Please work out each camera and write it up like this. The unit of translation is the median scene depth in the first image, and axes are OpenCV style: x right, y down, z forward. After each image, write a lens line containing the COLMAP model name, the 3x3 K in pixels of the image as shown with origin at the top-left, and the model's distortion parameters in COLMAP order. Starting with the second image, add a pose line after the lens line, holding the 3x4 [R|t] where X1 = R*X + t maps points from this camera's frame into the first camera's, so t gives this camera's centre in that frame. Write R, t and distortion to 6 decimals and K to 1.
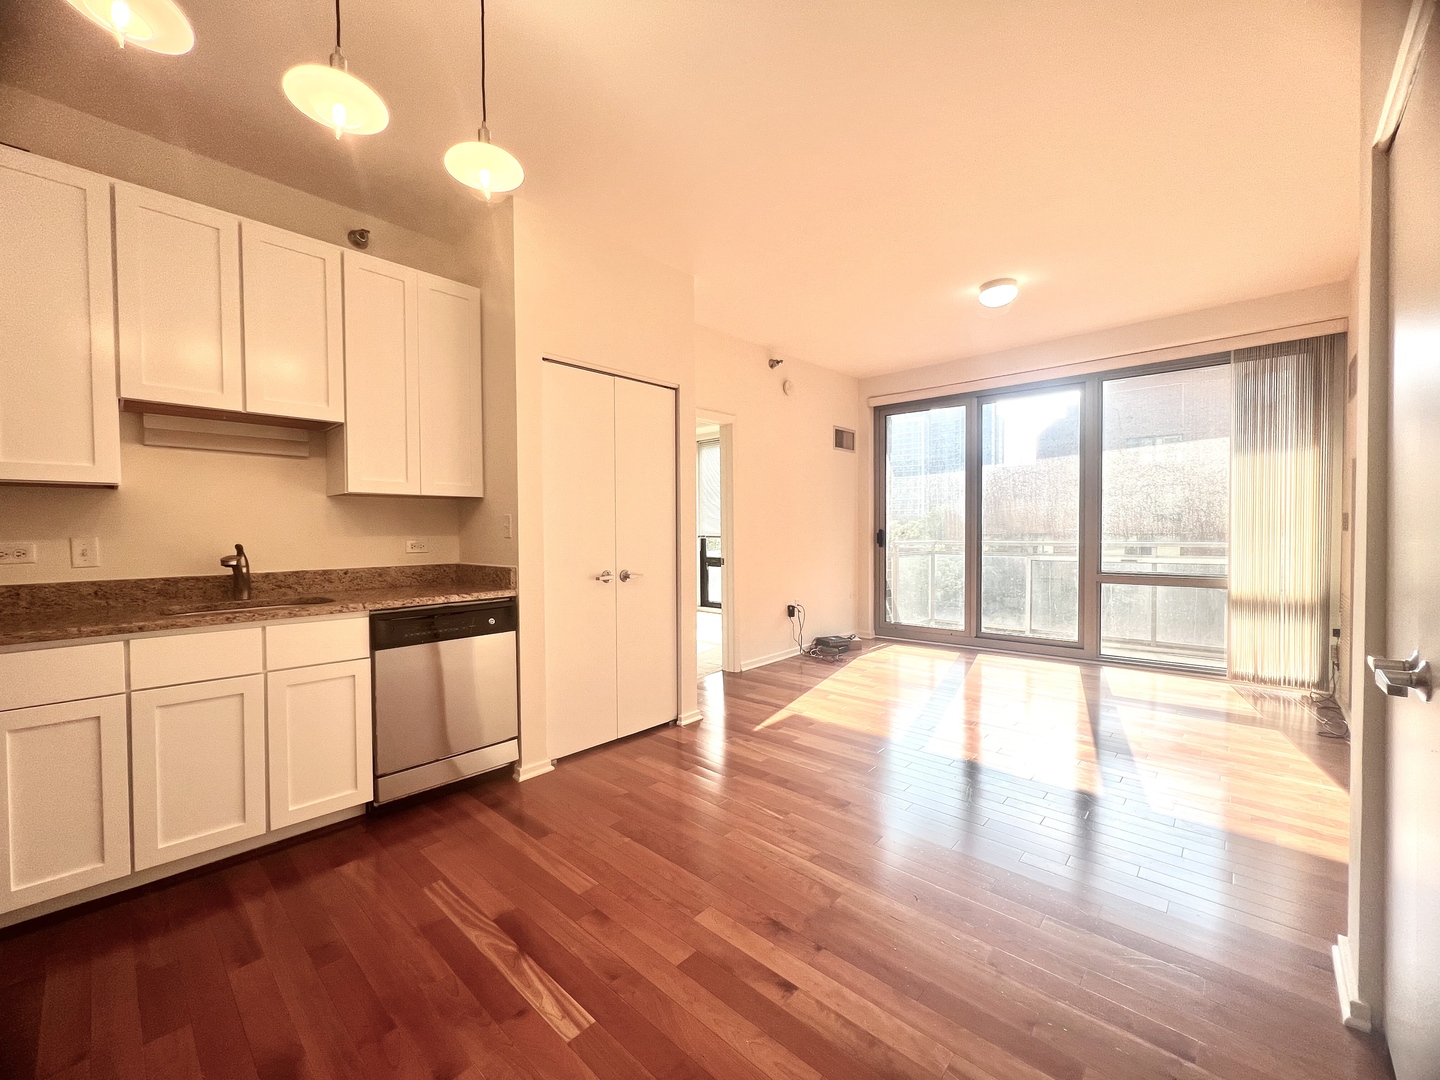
lens RADIAL K [[577.9, 0, 717.0], [0, 577.9, 541.2], [0, 0, 1]] dist [-0.002595, 0.000770]
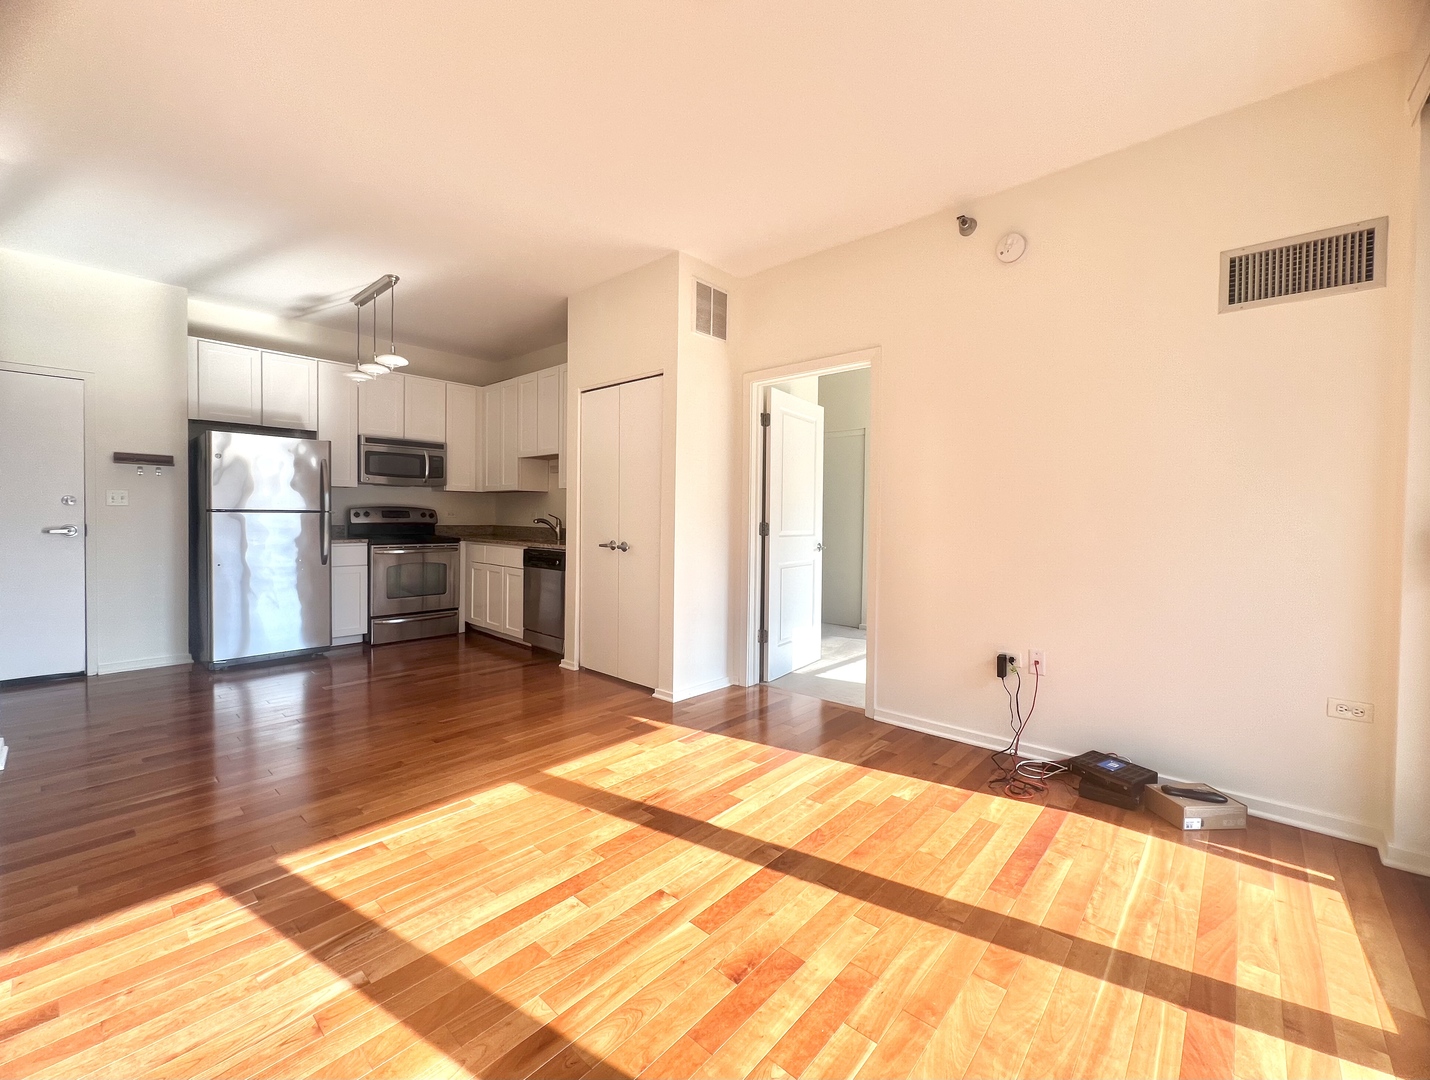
lens RADIAL K [[597.0, 0, 717.8], [0, 597.0, 522.6], [0, 0, 1]] dist [-0.002411, 0.000417]
pose [[0.014293, 0.019781, -0.999702, 1.288496], [-0.034318, 0.999225, 0.019281, -0.024147], [0.999309, 0.034033, 0.014960, 1.389813]]
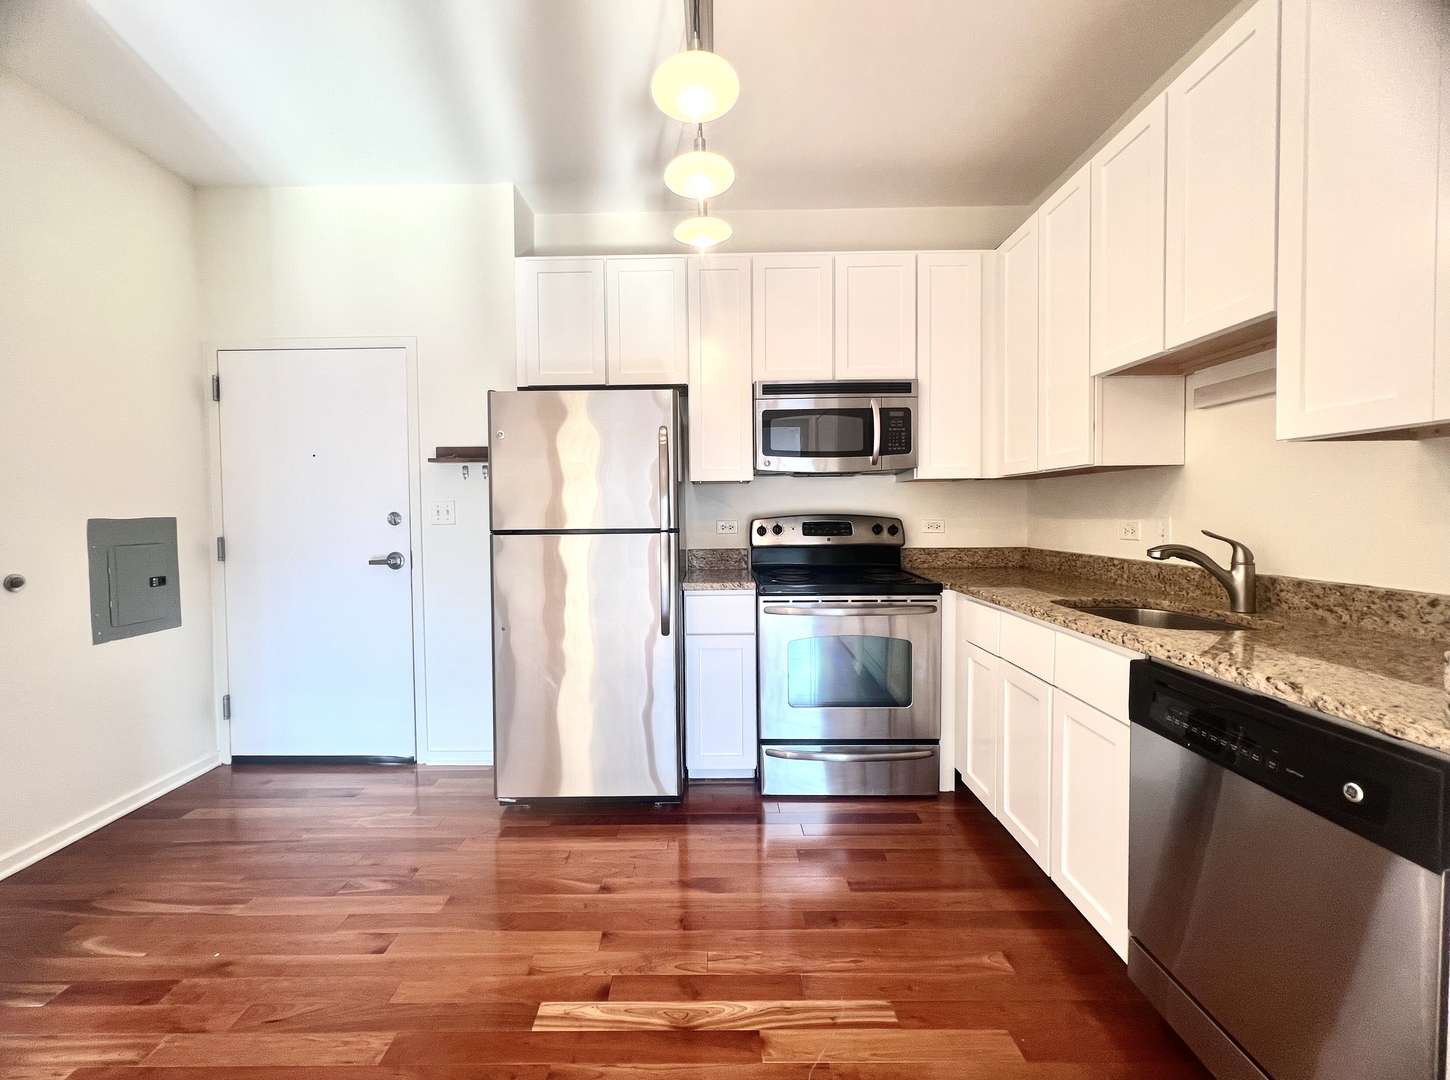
lens RADIAL K [[592.6, 0, 708.3], [0, 592.6, 528.9], [0, 0, 1]] dist [-0.003041, 0.000848]
pose [[-0.742310, 0.033179, -0.669234, 0.104359], [0.000550, 0.998803, 0.048908, -0.028490], [0.670056, 0.035937, -0.741440, 0.968910]]
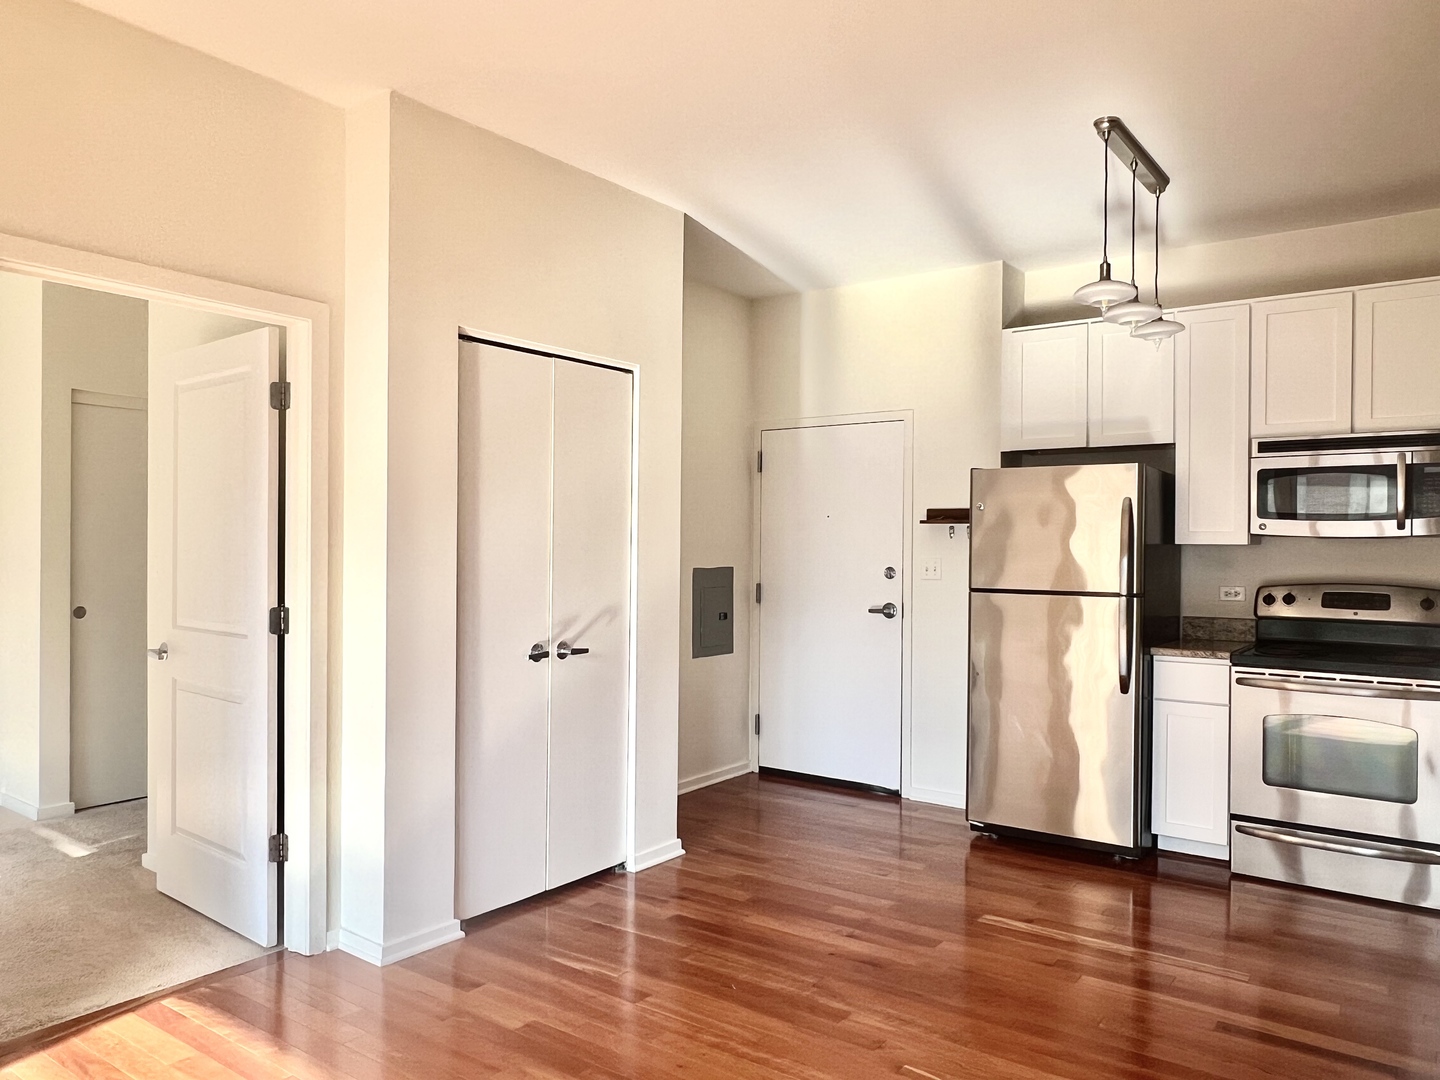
lens RADIAL K [[1024.6, 0, 705.5], [0, 1024.6, 548.1], [0, 0, 1]] dist [0.004422, -0.011179]
pose [[-0.994678, -0.002628, -0.102997, 0.382566], [-0.005071, 0.999712, 0.023460, -0.089443], [0.102905, 0.023858, -0.994405, 1.784209]]
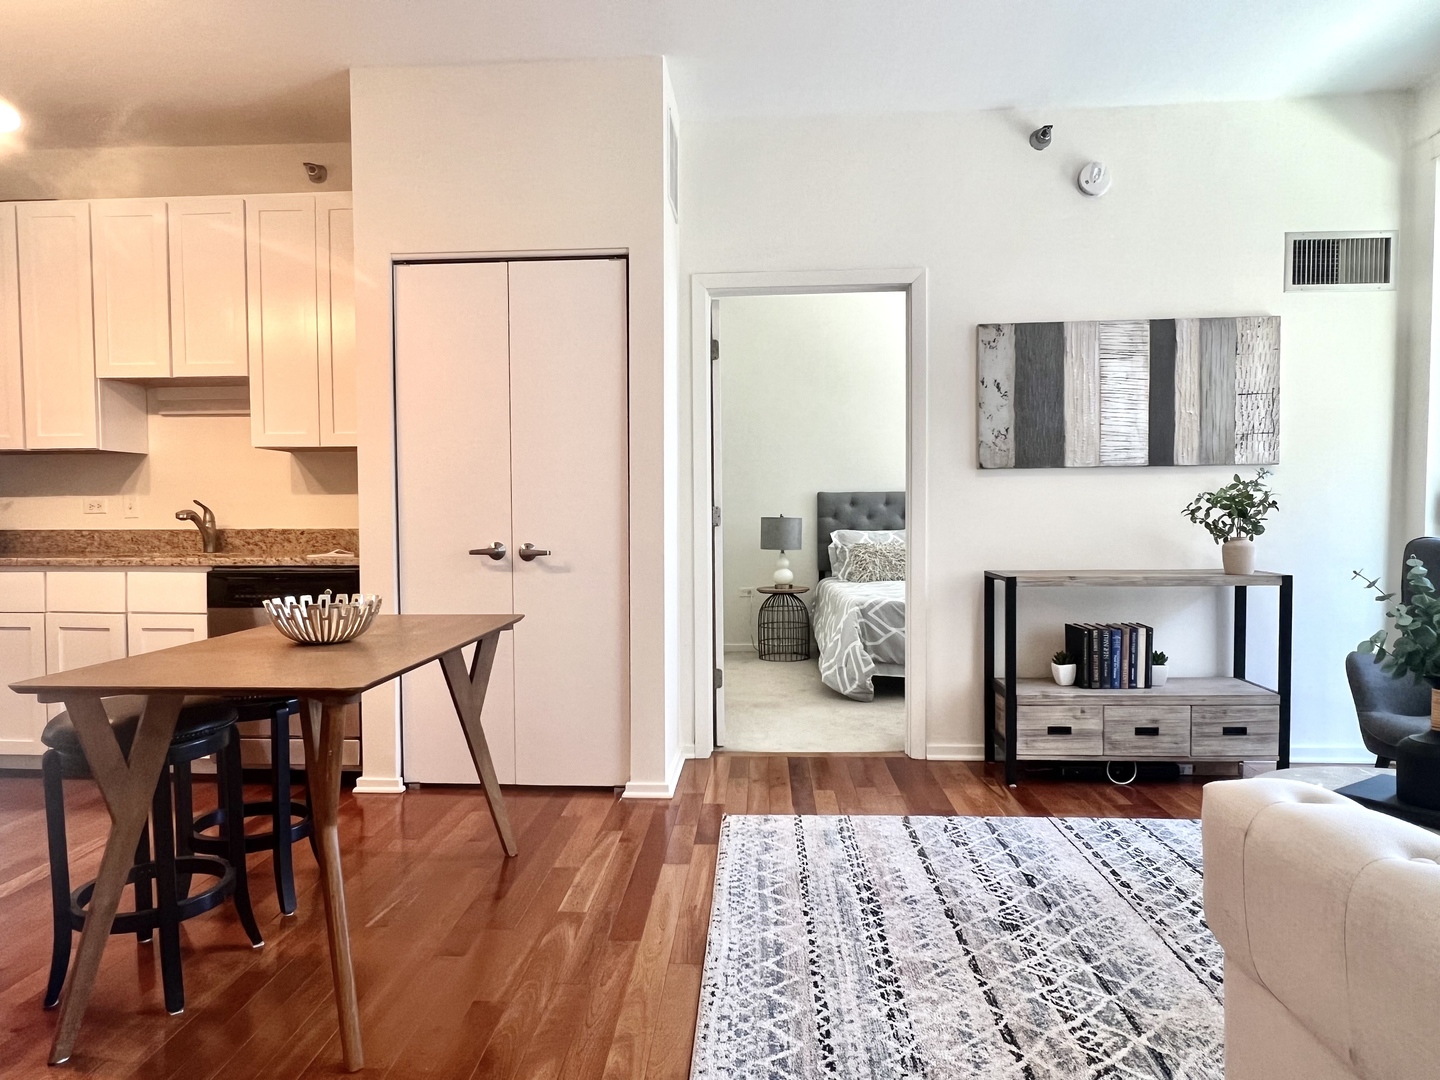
lens RADIAL K [[920.5, 0, 709.4], [0, 920.5, 549.3], [0, 0, 1]] dist [-0.001210, -0.002151]
pose [[0.630236, 0.035204, -0.775605, 0.968864], [-0.017146, 0.999359, 0.031427, 0.022840], [0.776214, -0.006508, 0.630436, 0.569085]]
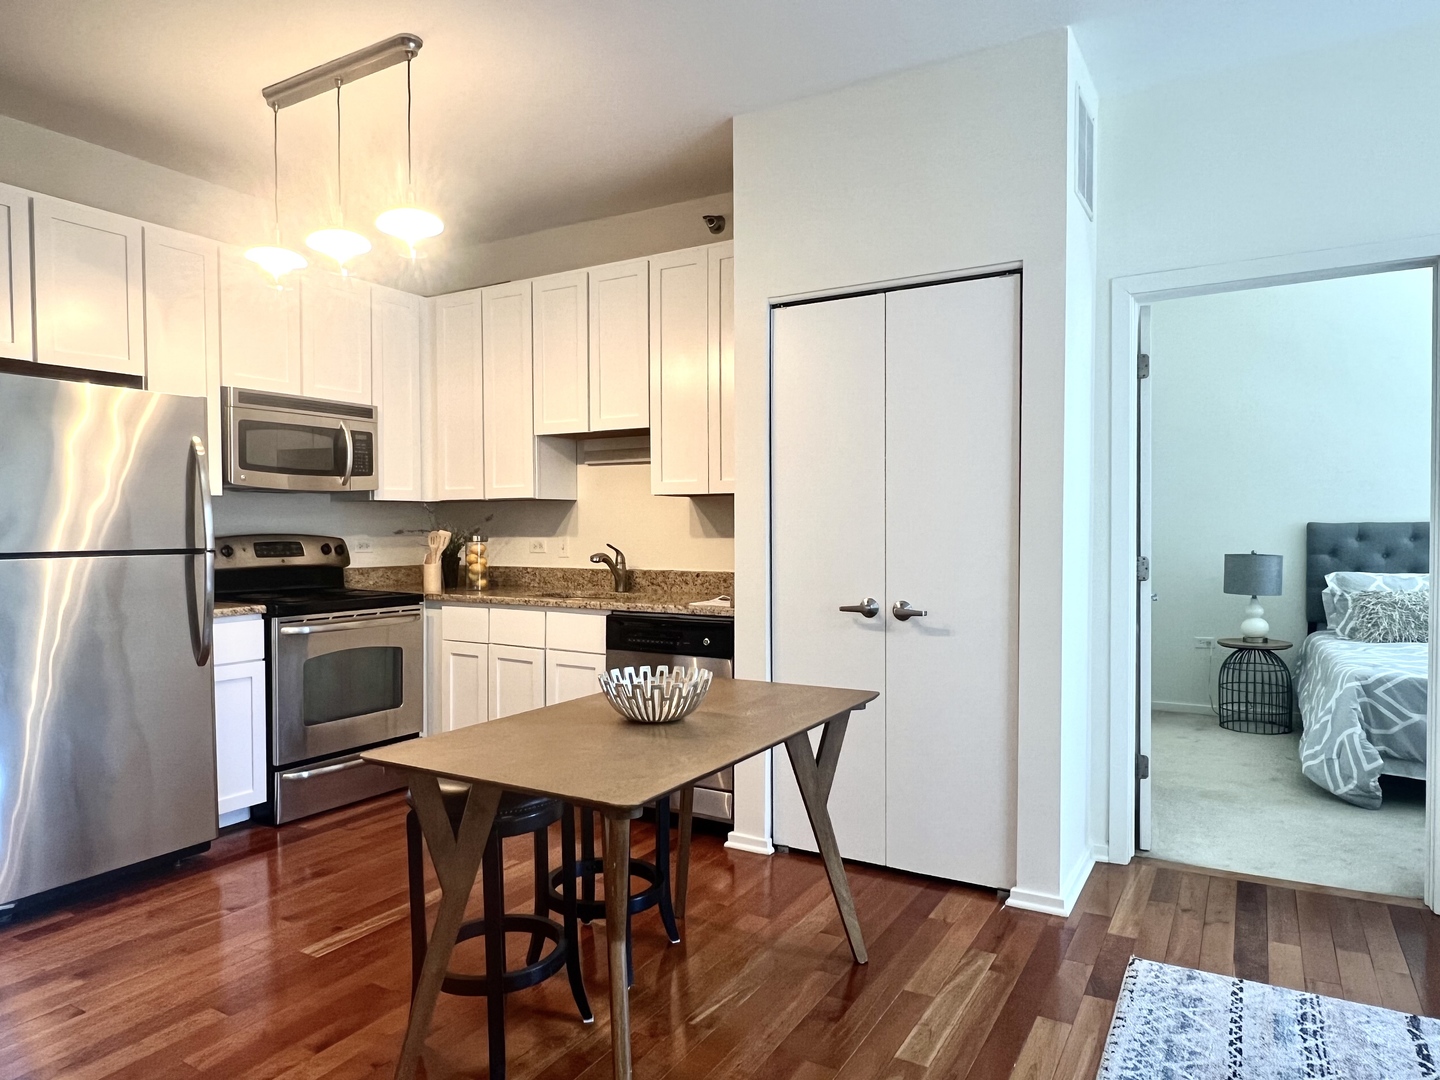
lens RADIAL K [[920.5, 0, 708.9], [0, 920.5, 549.3], [0, 0, 1]] dist [-0.001210, -0.002151]
pose [[0.203533, 0.030654, -0.978588, 0.894229], [-0.019686, 0.999436, 0.027213, -0.032699], [0.978870, 0.013726, 0.204022, 0.706345]]
